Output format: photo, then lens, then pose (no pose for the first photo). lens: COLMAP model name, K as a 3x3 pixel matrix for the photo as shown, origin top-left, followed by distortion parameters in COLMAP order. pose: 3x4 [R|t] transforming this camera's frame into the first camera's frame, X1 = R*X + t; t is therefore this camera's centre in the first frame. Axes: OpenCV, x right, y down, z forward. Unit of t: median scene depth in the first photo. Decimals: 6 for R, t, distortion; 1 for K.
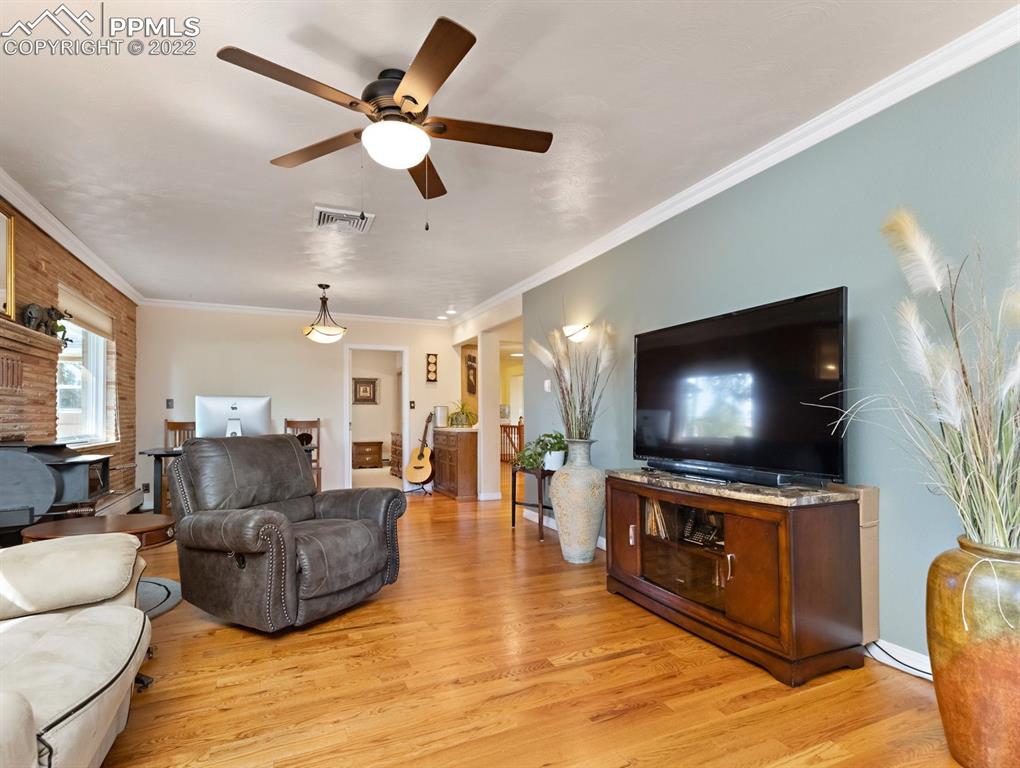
lens RADIAL K [[528.6, 0, 521.5], [0, 528.6, 409.5], [0, 0, 1]] dist [0.014306, -0.000186]
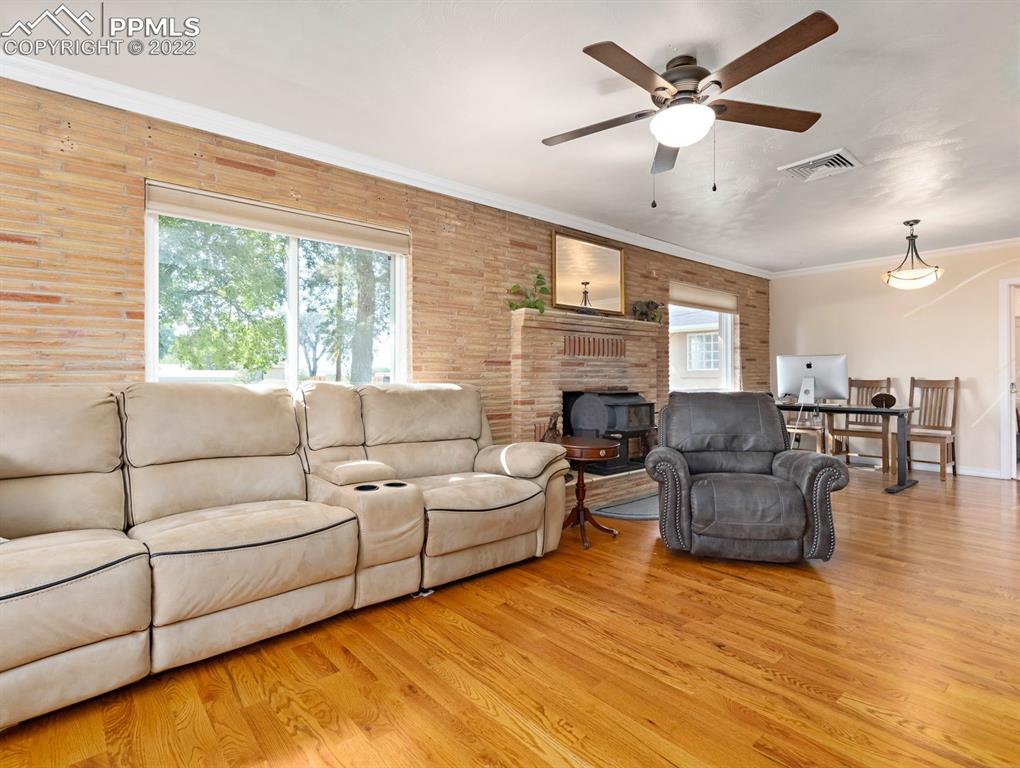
lens RADIAL K [[528.6, 0, 513.6], [0, 528.6, 378.4], [0, 0, 1]] dist [0.014306, -0.000186]
pose [[0.277778, 0.009918, -0.960594, 0.479027], [0.012156, 0.999830, 0.013838, -0.001653], [0.960569, -0.015521, 0.277610, 0.242860]]
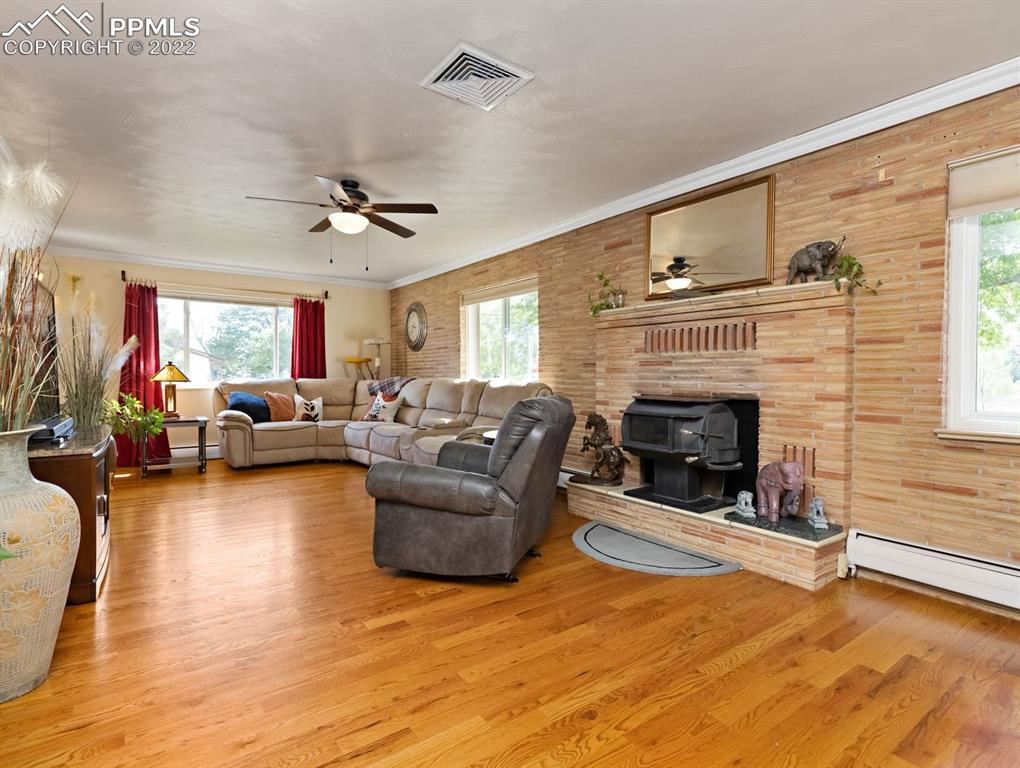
lens RADIAL K [[528.6, 0, 512.1], [0, 528.6, 385.0], [0, 0, 1]] dist [0.014306, -0.000186]
pose [[-0.982201, 0.002613, -0.187815, -0.287303], [0.001522, 0.999981, 0.005951, 0.023285], [0.187827, 0.005559, -0.982186, 1.891782]]
